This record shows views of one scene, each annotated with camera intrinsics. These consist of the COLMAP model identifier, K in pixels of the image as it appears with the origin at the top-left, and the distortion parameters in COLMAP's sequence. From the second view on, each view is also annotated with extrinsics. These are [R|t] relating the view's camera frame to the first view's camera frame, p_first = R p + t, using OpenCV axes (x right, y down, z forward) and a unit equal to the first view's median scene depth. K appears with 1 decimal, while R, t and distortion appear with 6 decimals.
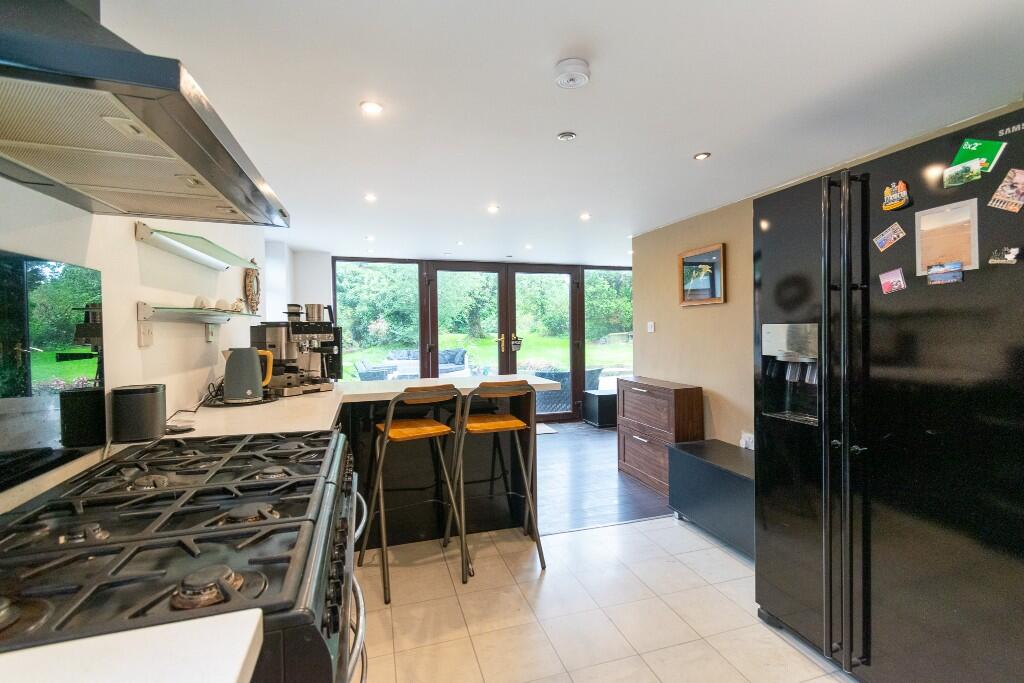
lens RADIAL K [[451.5, 0, 513.8], [0, 451.5, 335.5], [0, 0, 1]] dist [0.000013, -0.000129]
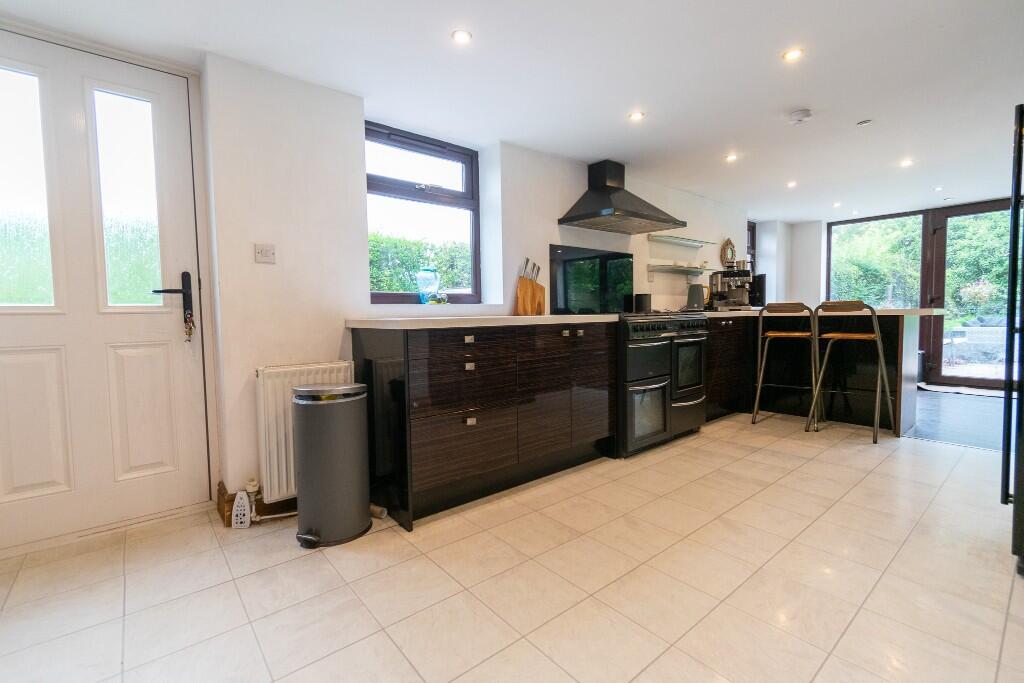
lens RADIAL K [[457.2, 0, 513.6], [0, 457.2, 338.6], [0, 0, 1]] dist [0.000360, -0.000278]
pose [[0.371574, 0.058120, -0.926583, 0.887145], [-0.005671, 0.998162, 0.060335, 0.130106], [0.928386, -0.017164, 0.371220, -0.473644]]
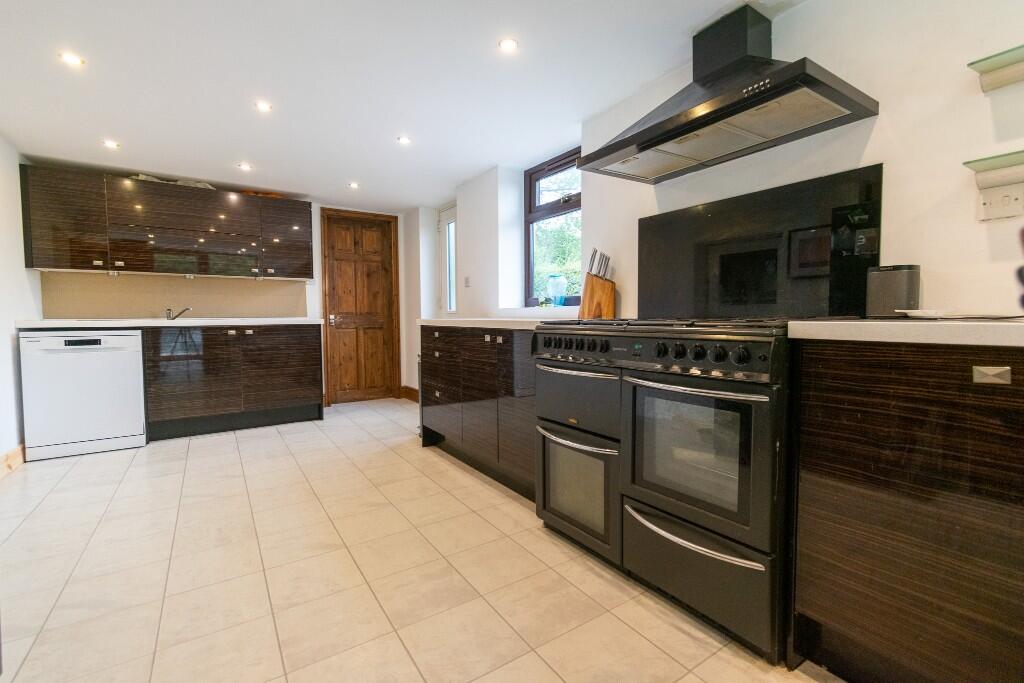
lens RADIAL K [[457.2, 0, 513.6], [0, 457.2, 338.6], [0, 0, 1]] dist [0.000360, -0.000278]
pose [[-0.964696, 0.030912, -0.261545, 0.156669], [0.012709, 0.997395, 0.071004, 0.110113], [0.263059, 0.065173, -0.962576, 1.026312]]
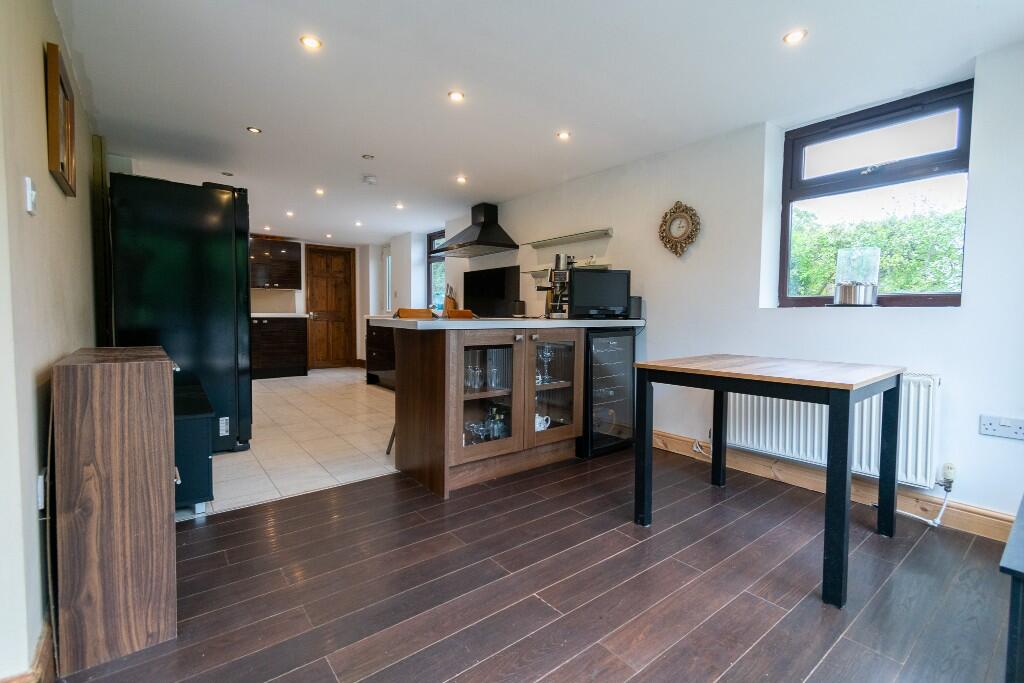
lens RADIAL K [[451.5, 0, 513.8], [0, 451.5, 335.5], [0, 0, 1]] dist [0.000013, -0.000129]
pose [[-0.938999, 0.022457, -0.343186, 0.161233], [-0.002168, 0.997460, 0.071202, 0.075549], [0.343913, 0.067603, -0.936565, 2.271170]]
